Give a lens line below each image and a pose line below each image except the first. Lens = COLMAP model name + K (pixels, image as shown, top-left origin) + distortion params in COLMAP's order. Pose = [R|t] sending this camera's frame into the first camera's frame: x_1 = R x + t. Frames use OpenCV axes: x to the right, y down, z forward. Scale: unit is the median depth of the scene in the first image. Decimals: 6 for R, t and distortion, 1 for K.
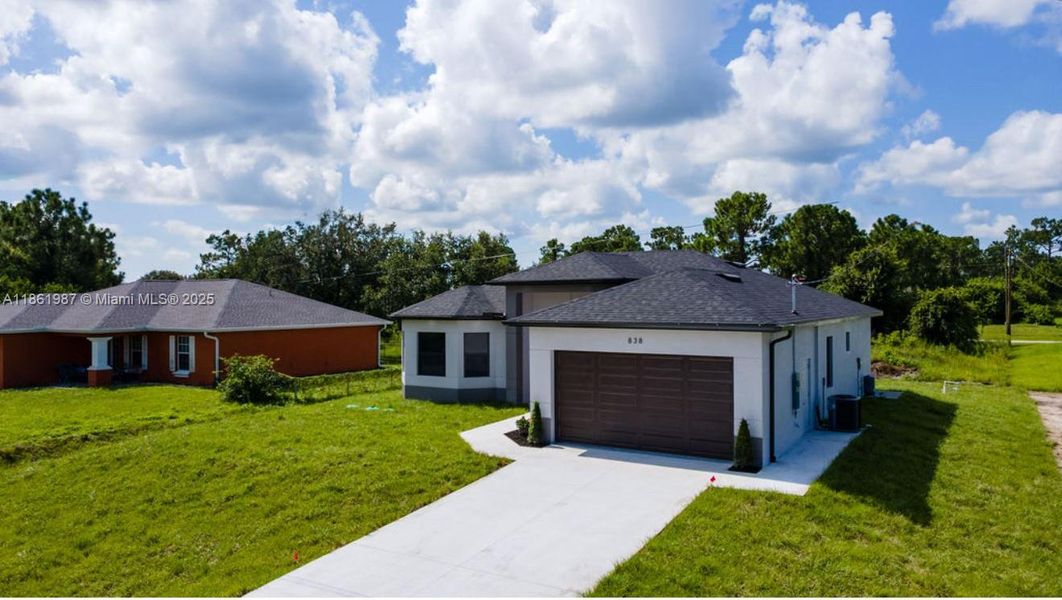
lens RADIAL K [[765.3, 0, 526.2], [0, 765.3, 304.7], [0, 0, 1]] dist [0.028978, 0.006285]
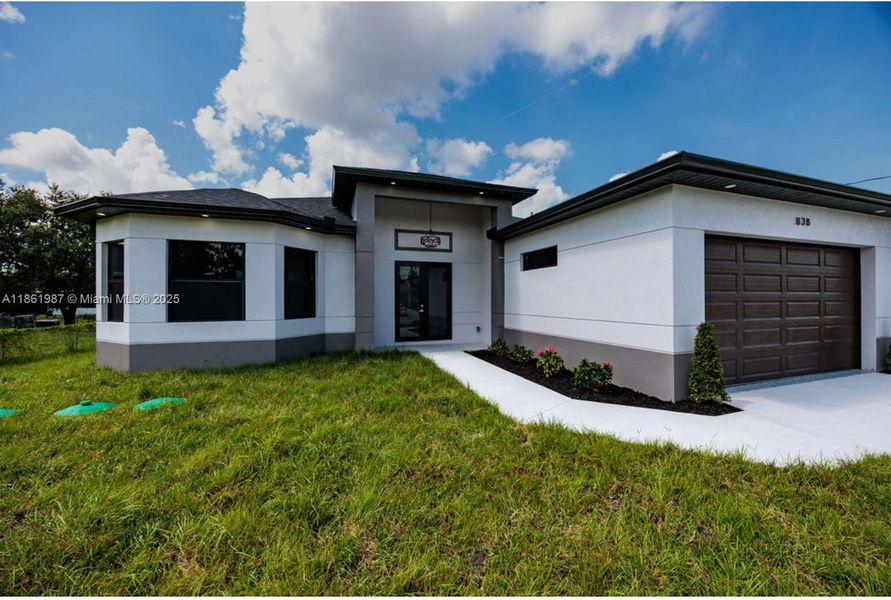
lens RADIAL K [[338.6, 0, 446.3], [0, 338.6, 296.8], [0, 0, 1]] dist [-0.010571, -0.000163]
pose [[0.634296, 0.012928, 0.772982, -0.166715], [0.005012, 0.999770, -0.020833, 0.067510], [-0.773074, 0.017088, 0.634086, 0.594907]]
